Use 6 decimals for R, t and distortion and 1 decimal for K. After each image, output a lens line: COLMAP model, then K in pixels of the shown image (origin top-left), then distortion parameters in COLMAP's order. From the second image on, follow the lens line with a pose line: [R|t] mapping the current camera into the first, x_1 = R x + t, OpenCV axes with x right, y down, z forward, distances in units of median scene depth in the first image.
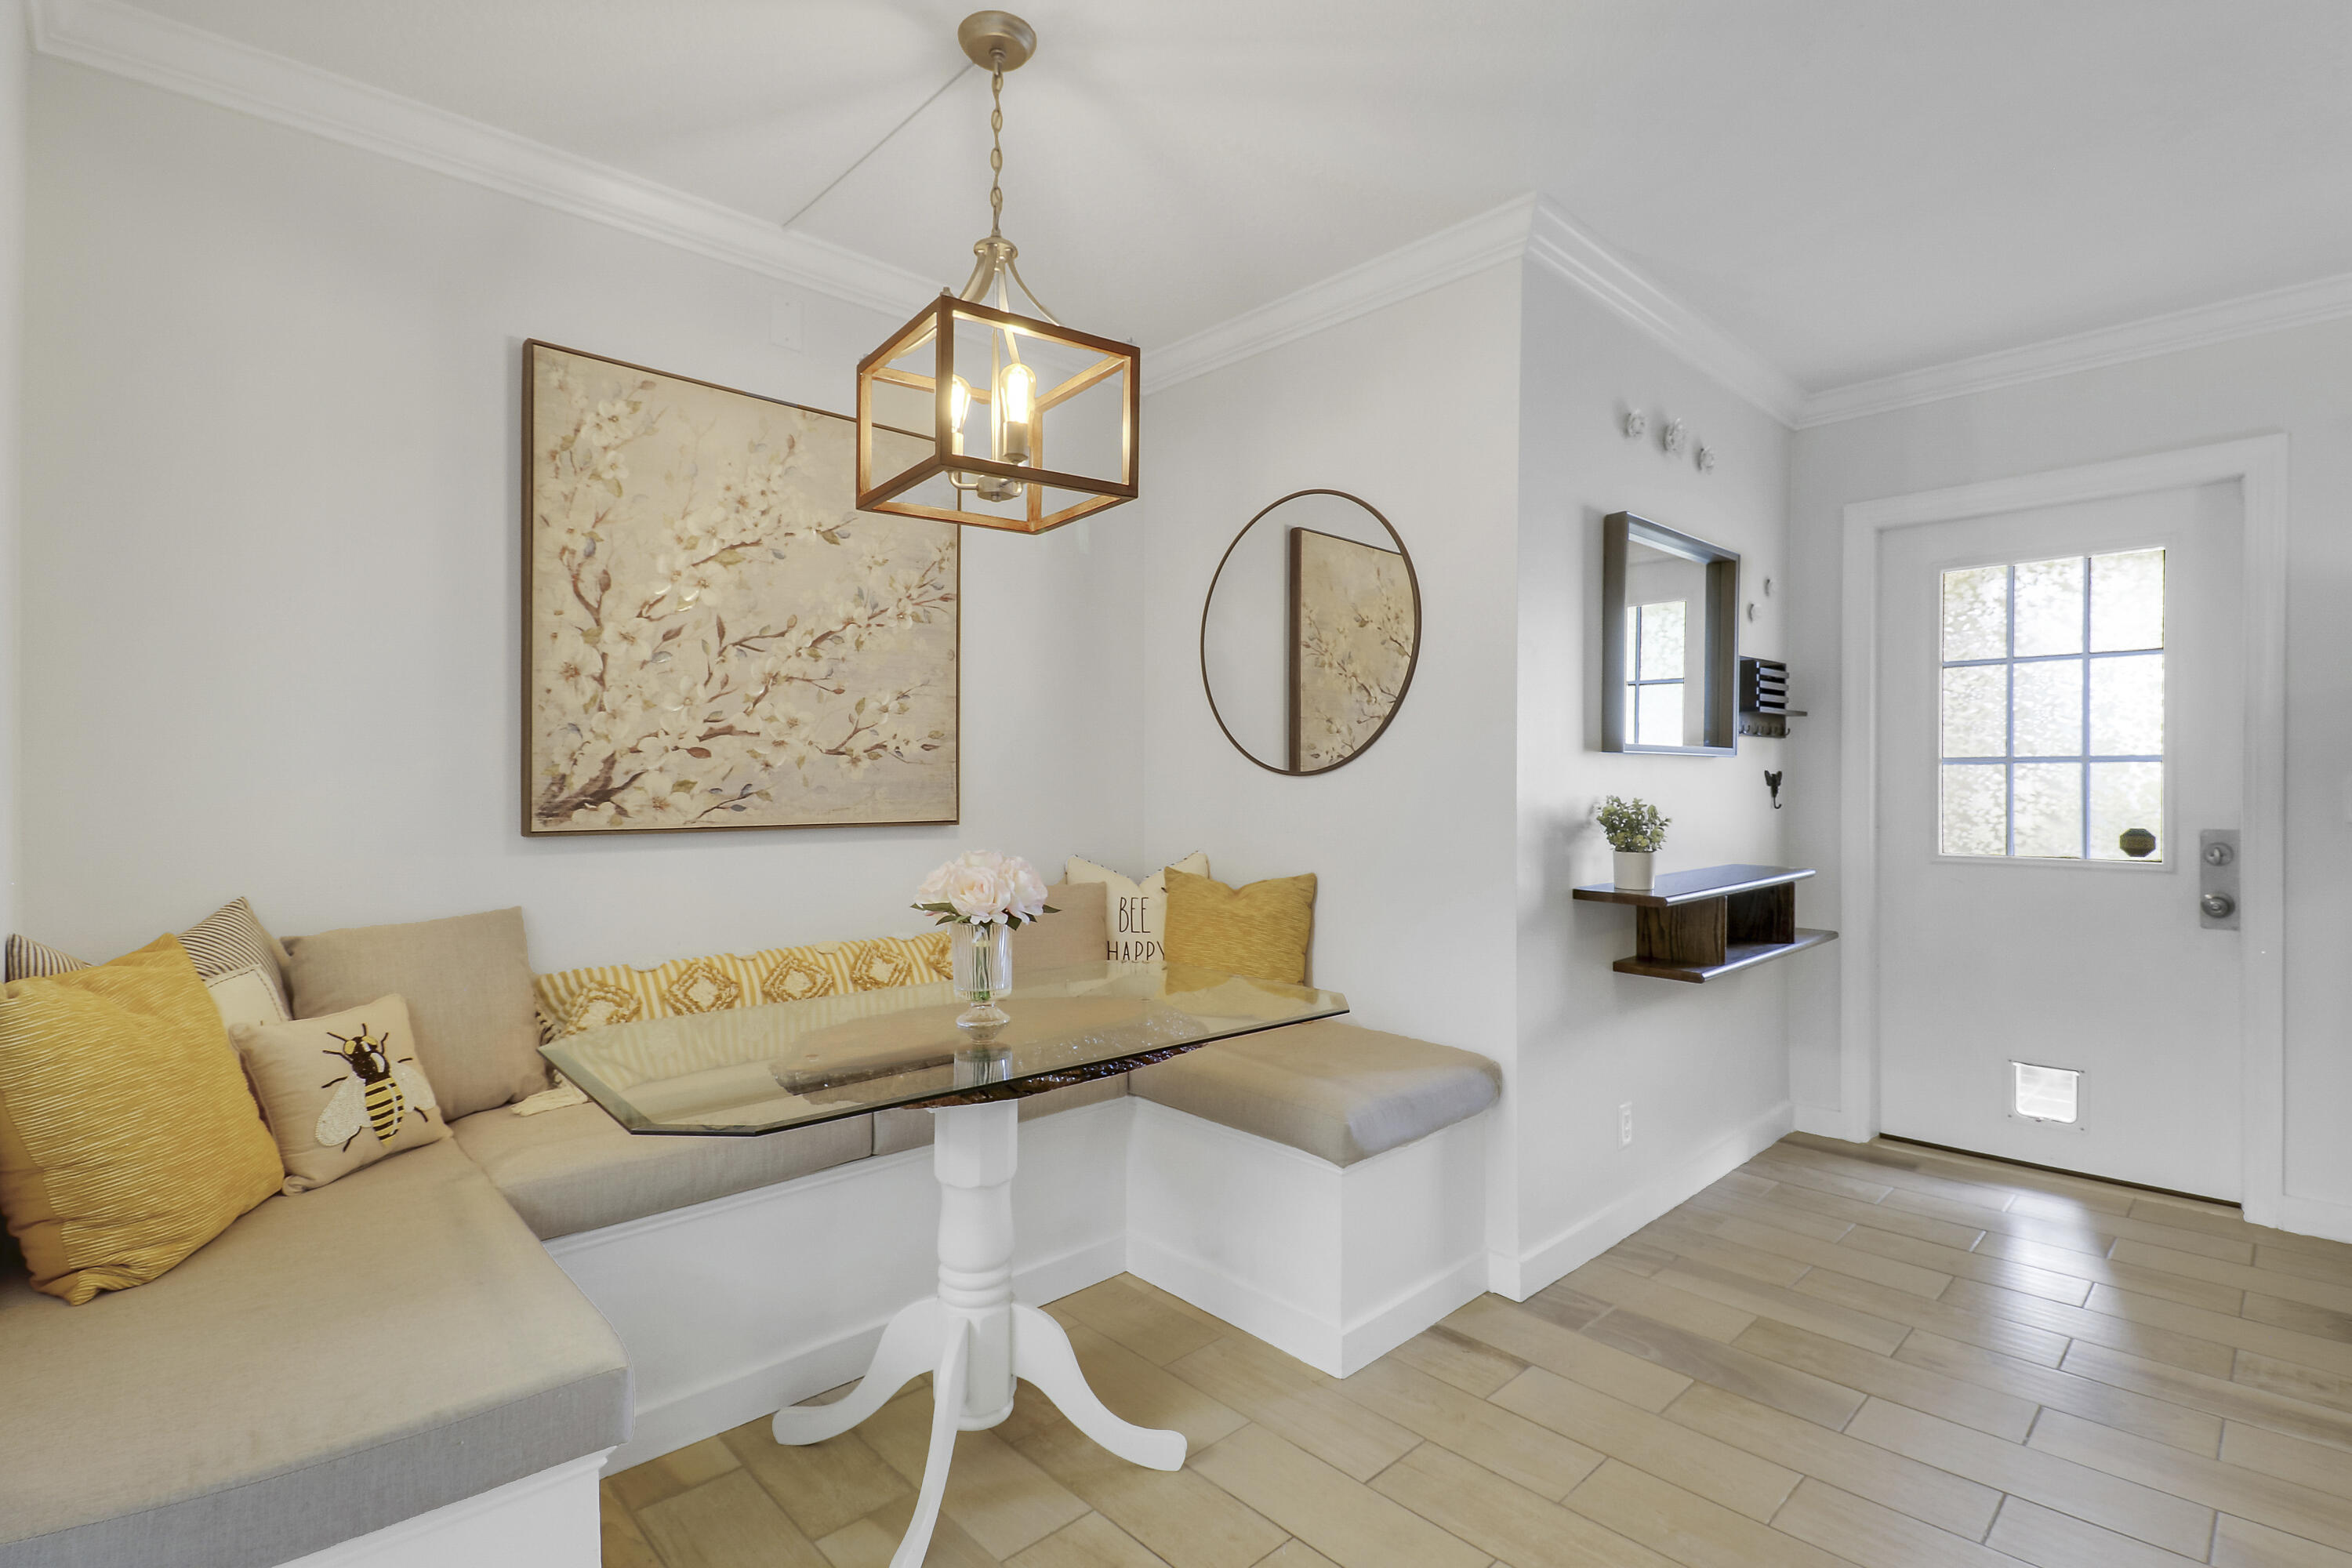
lens RADIAL K [[1117.4, 0, 1209.0], [0, 1117.4, 781.8], [0, 0, 1]] dist [0.006613, -0.017514]
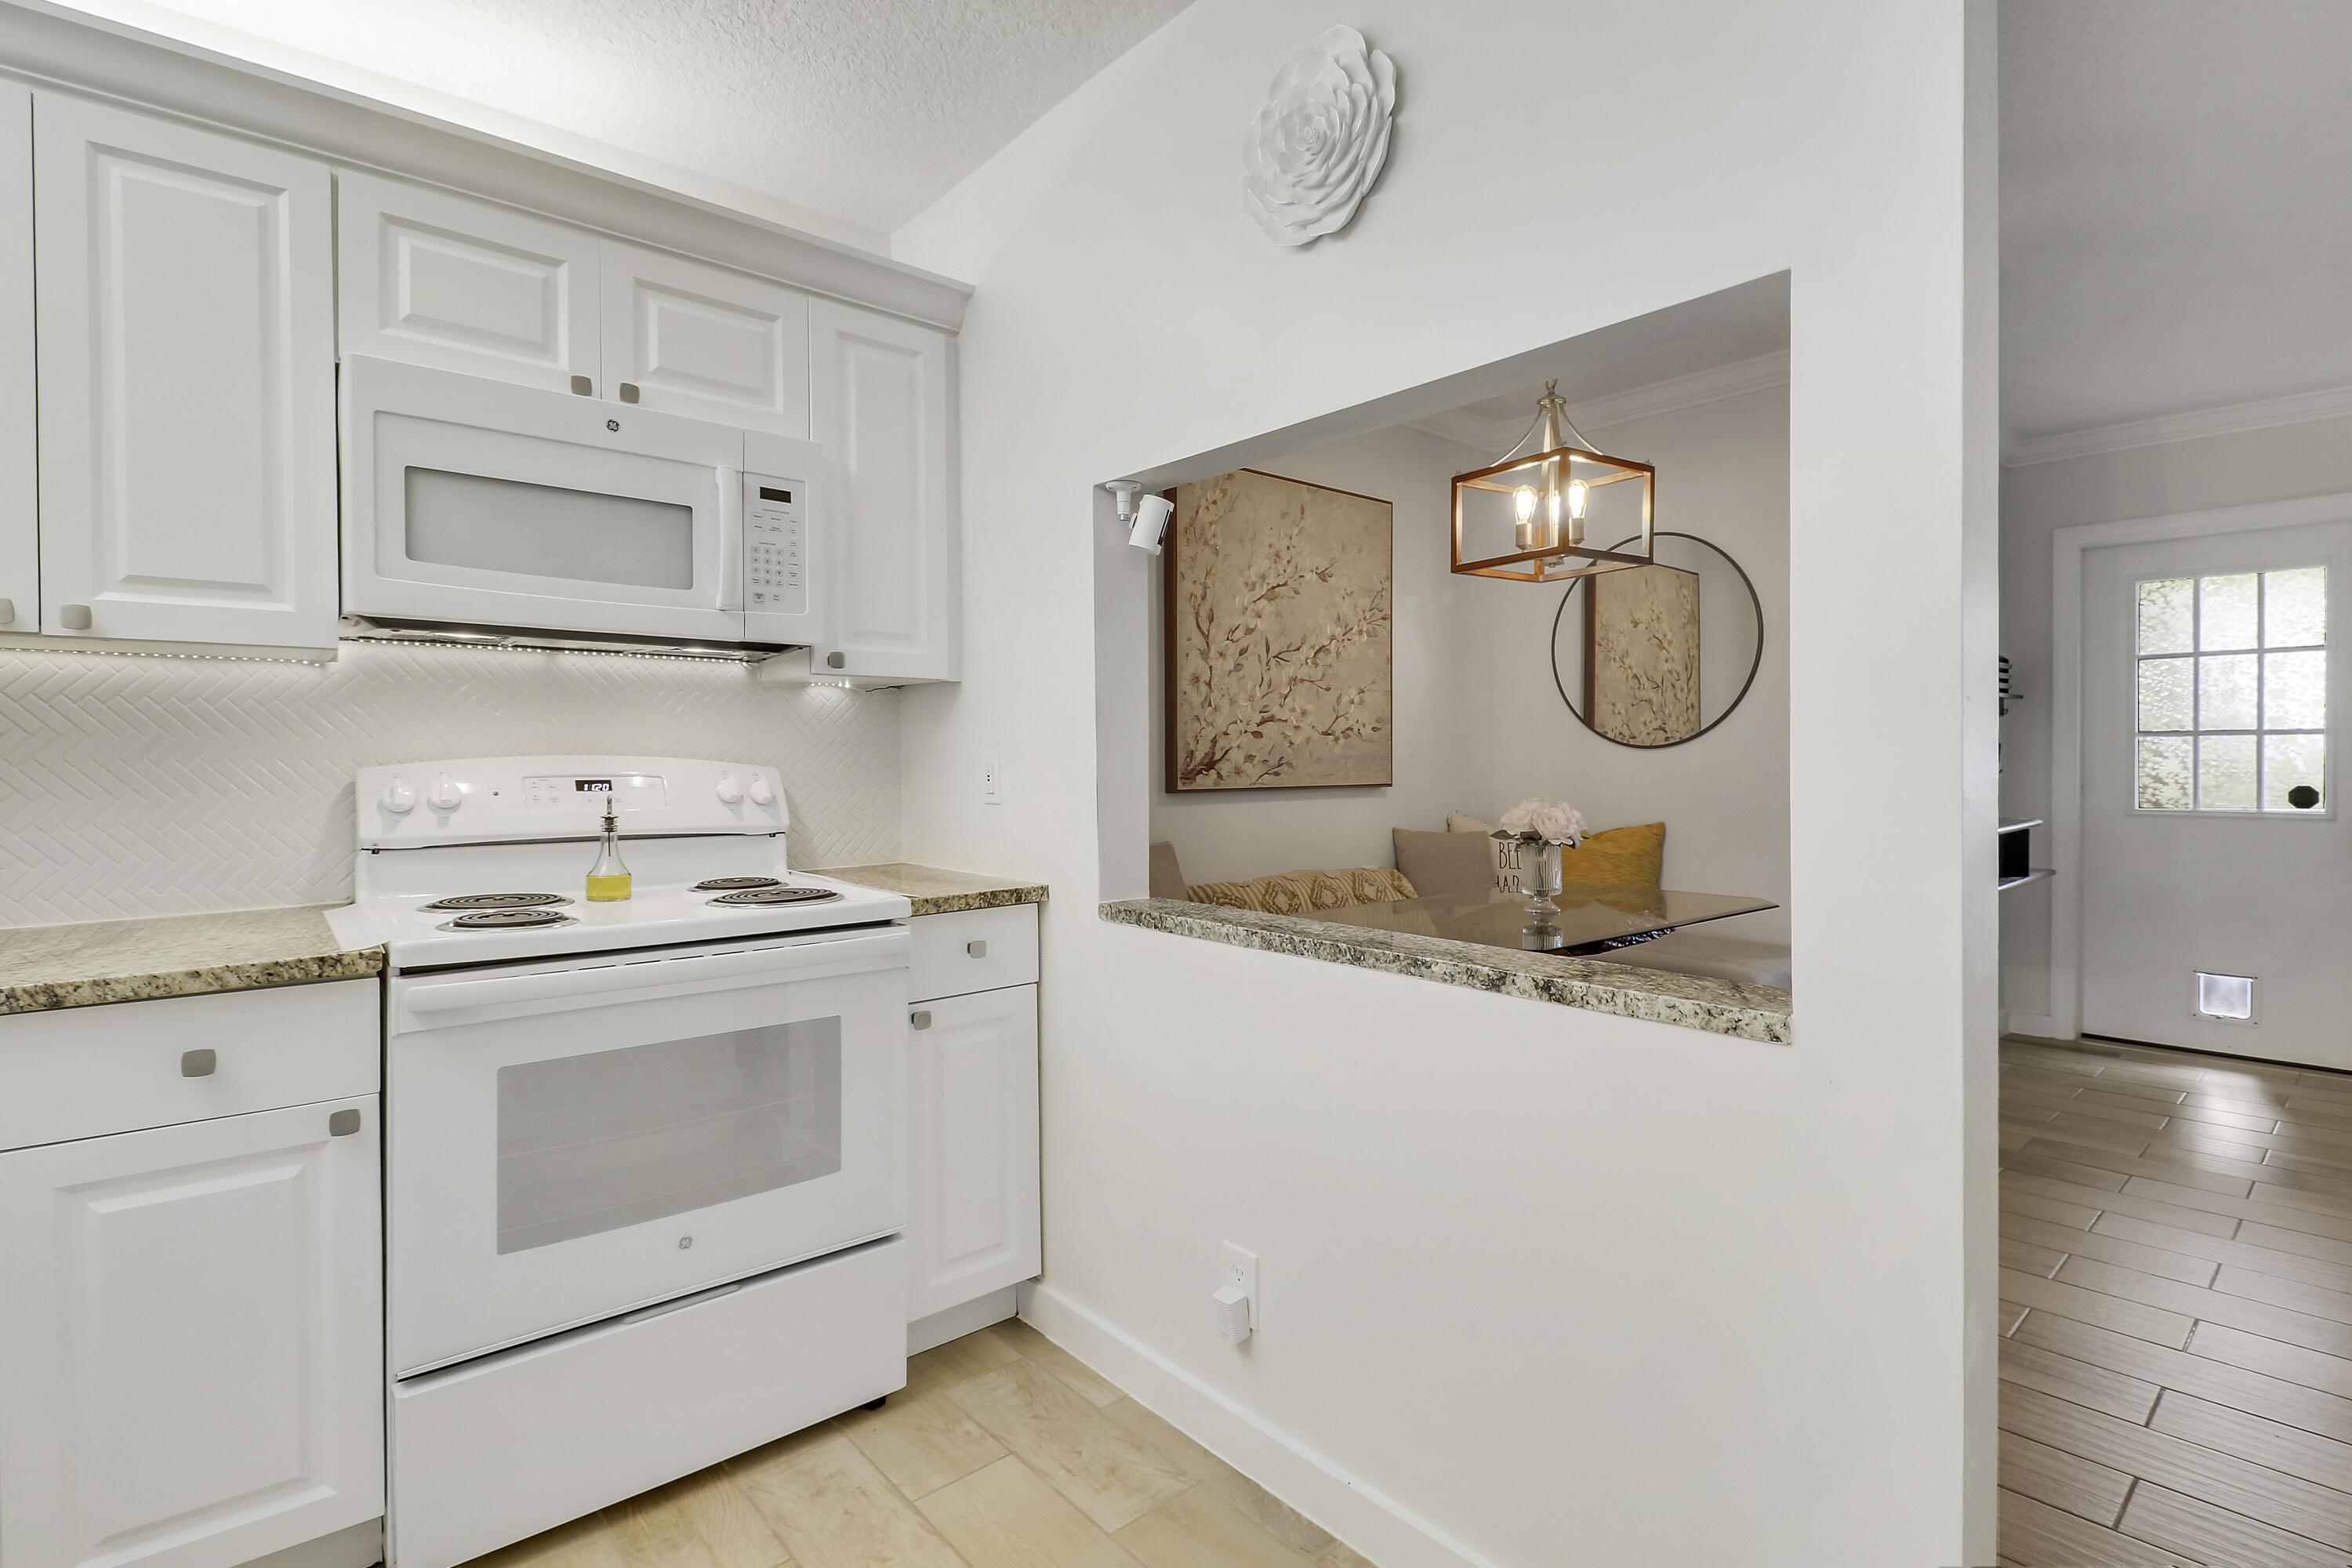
lens RADIAL K [[1124.4, 0, 1215.2], [0, 1124.4, 766.4], [0, 0, 1]] dist [0.006402, -0.013516]
pose [[0.999043, -0.005724, -0.043372, -0.435182], [0.006061, 0.999953, 0.007629, 0.002774], [0.043326, -0.007884, 0.999030, -0.409424]]
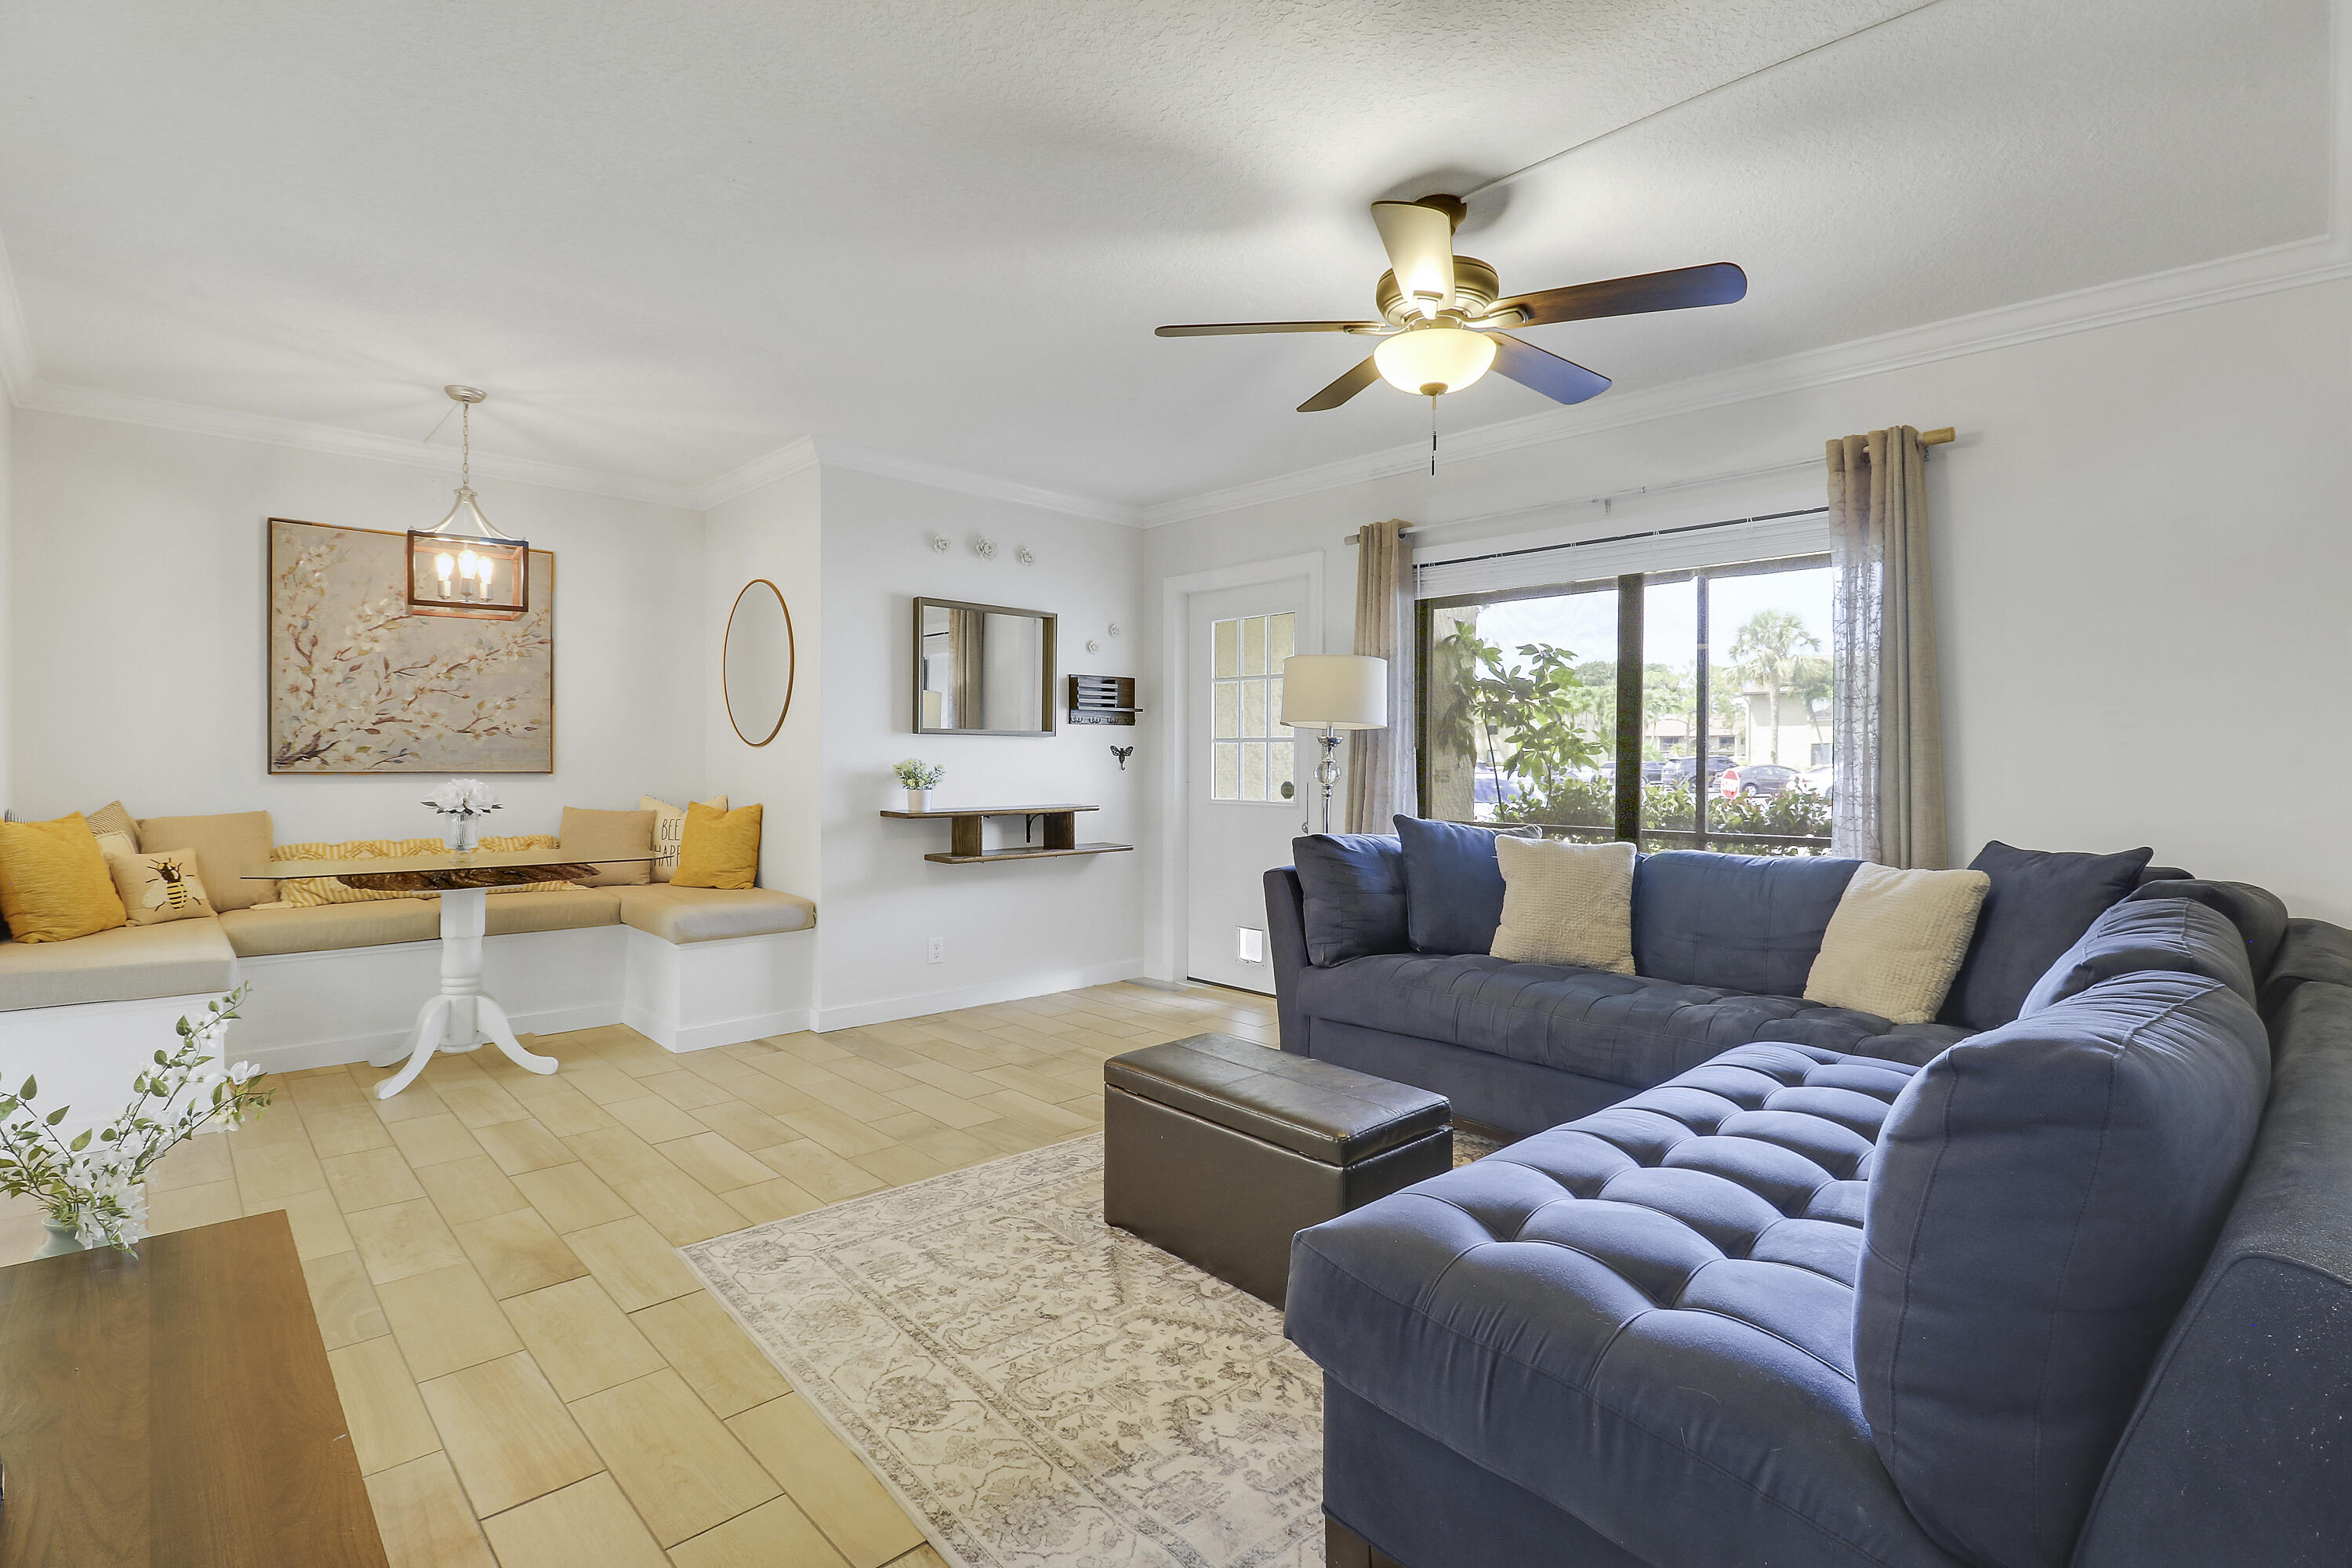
lens RADIAL K [[1102.3, 0, 1201.6], [0, 1102.3, 775.2], [0, 0, 1]] dist [0.002572, -0.016869]
pose [[0.999983, 0.005063, -0.003016, 0.897435], [-0.005025, 0.999911, 0.012388, 0.016499], [0.003079, -0.012373, 0.999919, -0.793021]]
